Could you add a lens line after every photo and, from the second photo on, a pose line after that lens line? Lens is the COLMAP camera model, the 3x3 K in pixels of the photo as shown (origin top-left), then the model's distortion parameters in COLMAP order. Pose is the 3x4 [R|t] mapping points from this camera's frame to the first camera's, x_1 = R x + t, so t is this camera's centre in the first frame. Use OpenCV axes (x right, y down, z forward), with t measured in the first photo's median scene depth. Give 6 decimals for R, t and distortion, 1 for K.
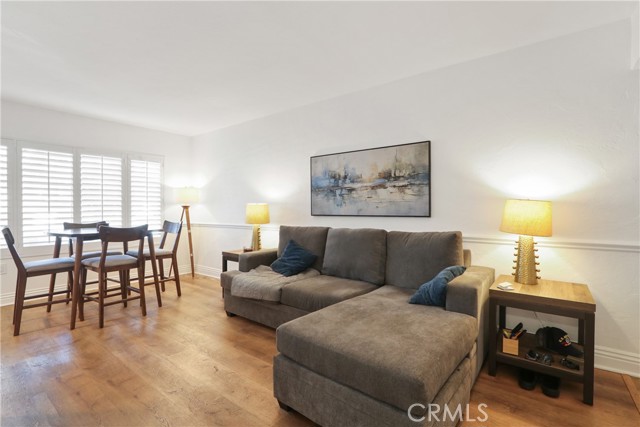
lens RADIAL K [[293.6, 0, 324.2], [0, 293.6, 214.7], [0, 0, 1]] dist [-0.004255, 0.000523]
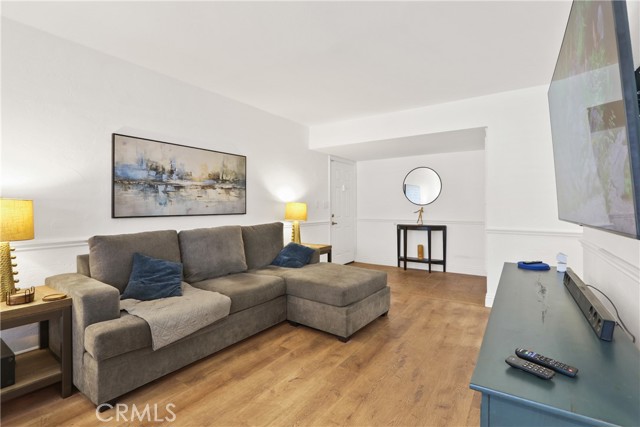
lens RADIAL K [[293.6, 0, 323.5], [0, 293.6, 208.6], [0, 0, 1]] dist [-0.004255, 0.000523]
pose [[-0.025427, -0.003159, 0.999672, -0.858624], [0.025377, 0.999671, 0.003804, -0.011163], [-0.999355, 0.025465, -0.025339, 0.606290]]
